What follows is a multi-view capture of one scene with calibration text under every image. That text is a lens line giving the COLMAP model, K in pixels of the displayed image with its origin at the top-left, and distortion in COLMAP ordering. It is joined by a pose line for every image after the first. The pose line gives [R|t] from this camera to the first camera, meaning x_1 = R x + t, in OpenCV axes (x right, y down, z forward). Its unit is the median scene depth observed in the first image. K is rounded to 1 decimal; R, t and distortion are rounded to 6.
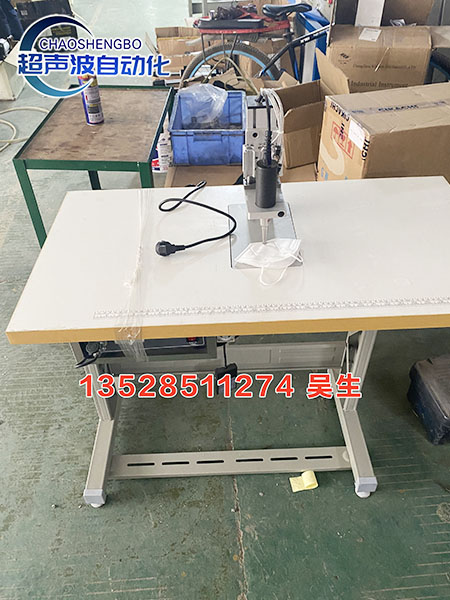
lens RADIAL K [[464.3, 0, 245.0], [0, 464.3, 298.9], [0, 0, 1]] dist [0.005970, -0.002106]
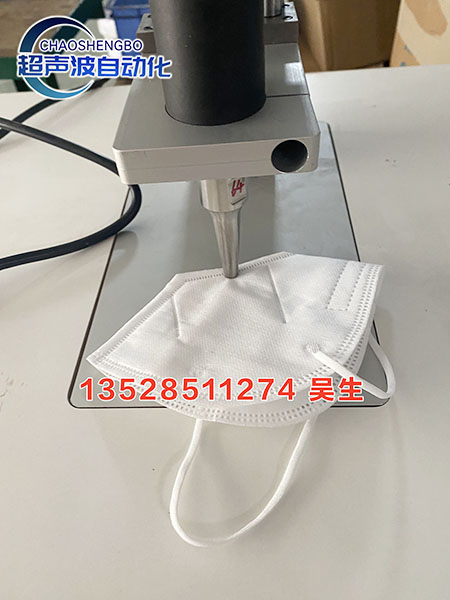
lens RADIAL K [[466.9, 0, 232.0], [0, 466.9, 302.8], [0, 0, 1]] dist [0.008173, -0.004733]
pose [[0.995428, 0.019698, -0.093461, 0.050639], [-0.010132, 0.994759, 0.101739, -0.098729], [0.094975, -0.100327, 0.990411, 0.559783]]
